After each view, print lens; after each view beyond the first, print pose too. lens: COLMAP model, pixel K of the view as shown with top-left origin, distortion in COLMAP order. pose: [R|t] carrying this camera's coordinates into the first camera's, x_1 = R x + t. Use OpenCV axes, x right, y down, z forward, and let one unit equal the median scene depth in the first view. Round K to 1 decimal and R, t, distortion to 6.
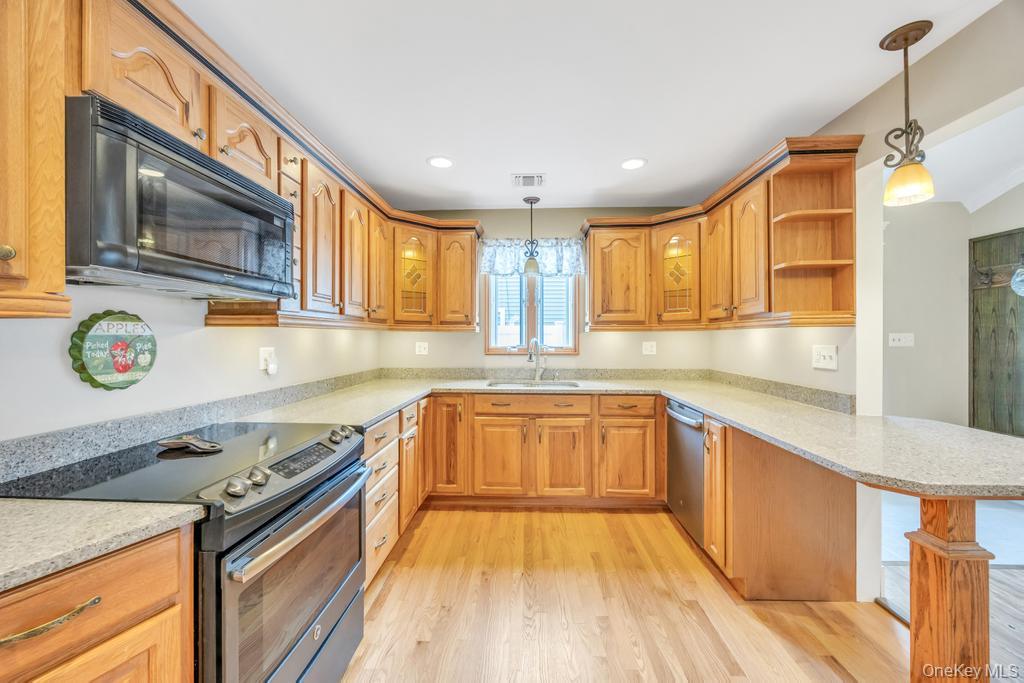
lens RADIAL K [[393.8, 0, 511.7], [0, 393.8, 336.8], [0, 0, 1]] dist [-0.001685, -0.000047]
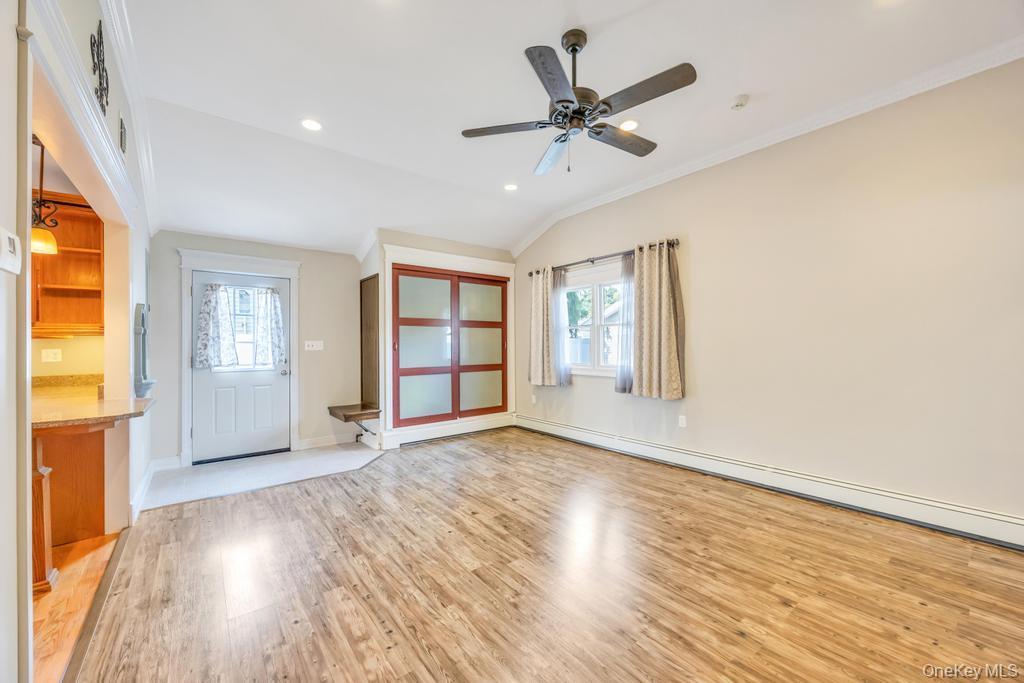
lens RADIAL K [[394.4, 0, 512.9], [0, 394.4, 343.7], [0, 0, 1]] dist [-0.003453, 0.000241]
pose [[0.752051, -0.002971, 0.659099, 0.697801], [0.005981, 0.999979, -0.002317, 0.009187], [-0.659078, 0.005684, 0.752053, -0.658843]]
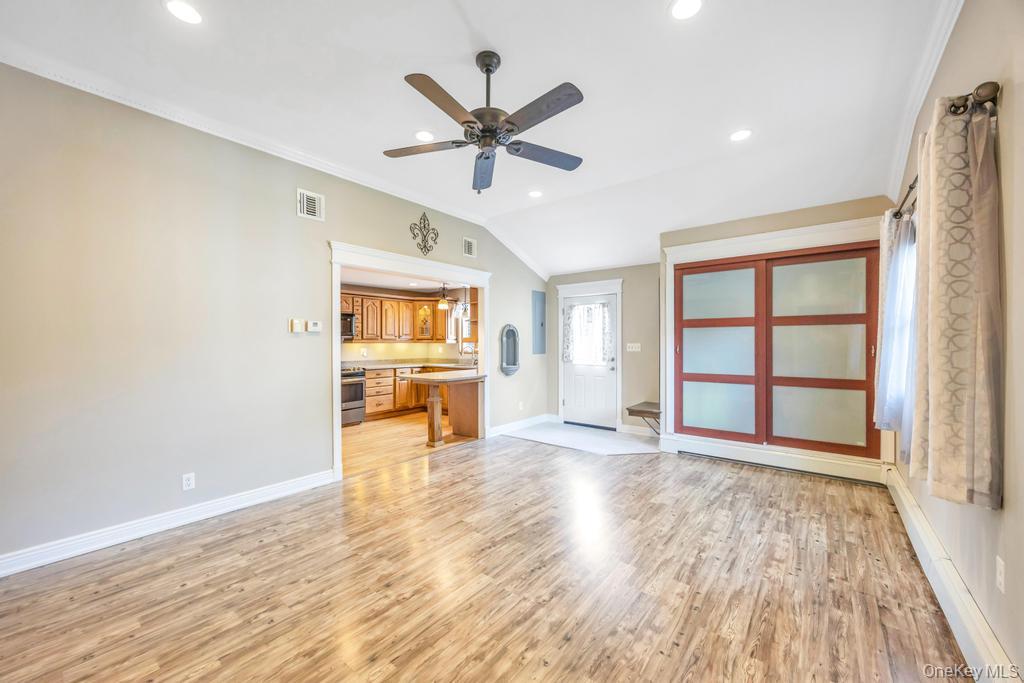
lens RADIAL K [[392.2, 0, 515.2], [0, 392.2, 343.6], [0, 0, 1]] dist [-0.003633, -0.000229]
pose [[0.813100, 0.000081, -0.582125, 1.839096], [0.002569, 0.999990, 0.003726, -0.019073], [0.582119, -0.004525, 0.813091, -0.780697]]
